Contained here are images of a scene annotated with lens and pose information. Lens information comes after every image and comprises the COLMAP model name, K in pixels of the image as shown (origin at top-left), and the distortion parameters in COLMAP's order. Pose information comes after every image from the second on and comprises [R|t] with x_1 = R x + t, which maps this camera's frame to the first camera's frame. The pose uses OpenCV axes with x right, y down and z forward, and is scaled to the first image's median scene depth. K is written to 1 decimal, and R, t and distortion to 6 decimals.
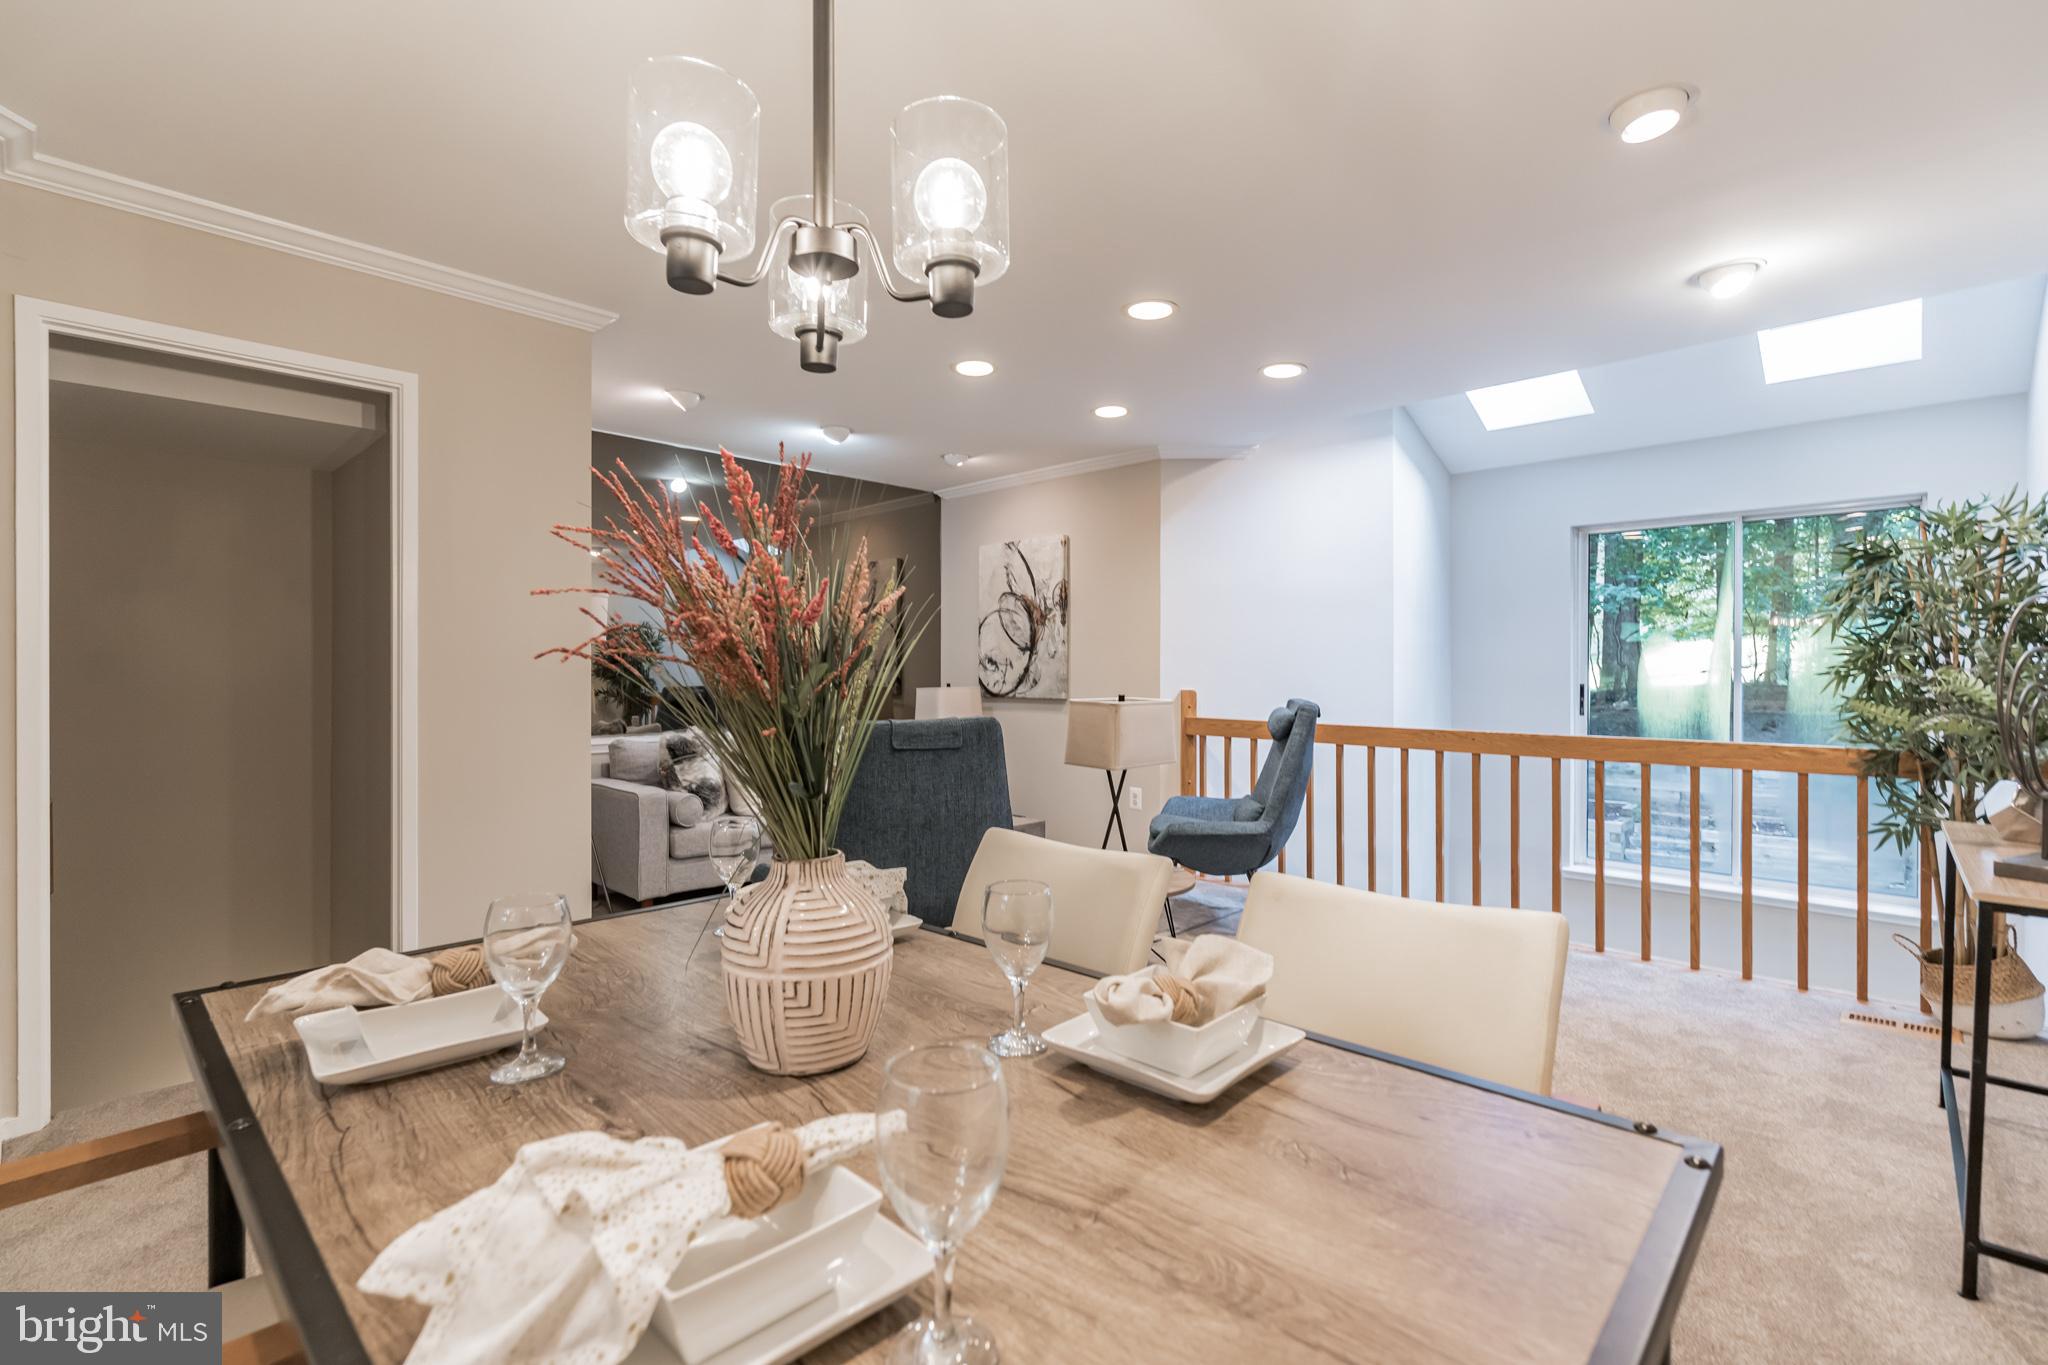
lens RADIAL K [[921.8, 0, 1016.3], [0, 921.8, 673.9], [0, 0, 1]] dist [-0.007136, 0.000626]
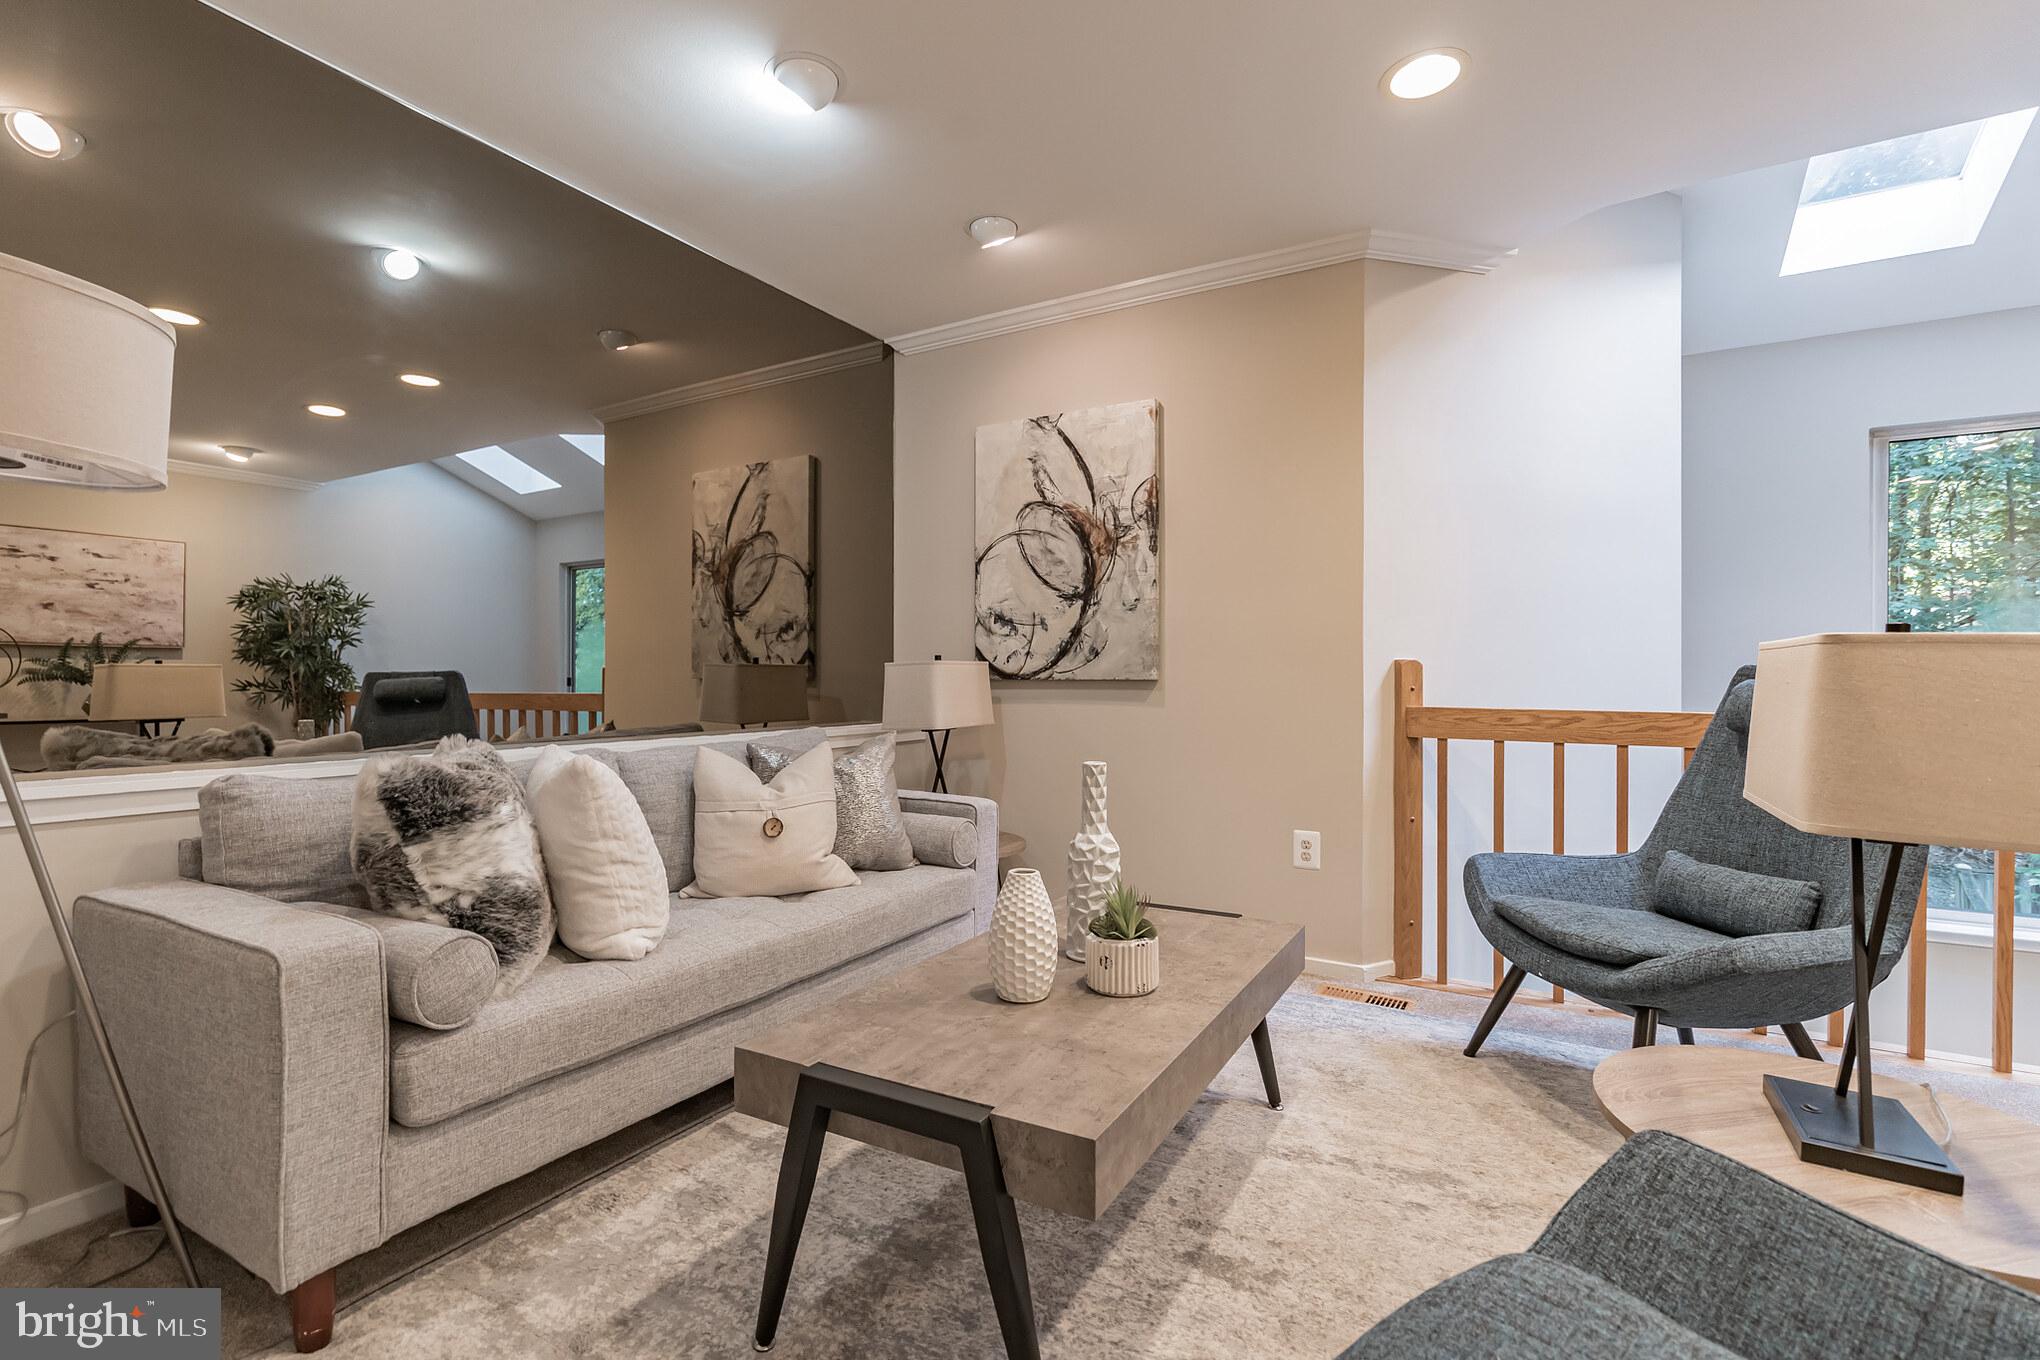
lens RADIAL K [[910.8, 0, 1020.0], [0, 910.8, 680.0], [0, 0, 1]] dist [-0.001391, -0.000268]
pose [[0.967248, -0.000582, 0.253833, -0.177650], [0.000236, 0.999999, 0.001390, 0.026476], [-0.253833, -0.001285, 0.967247, 0.462137]]
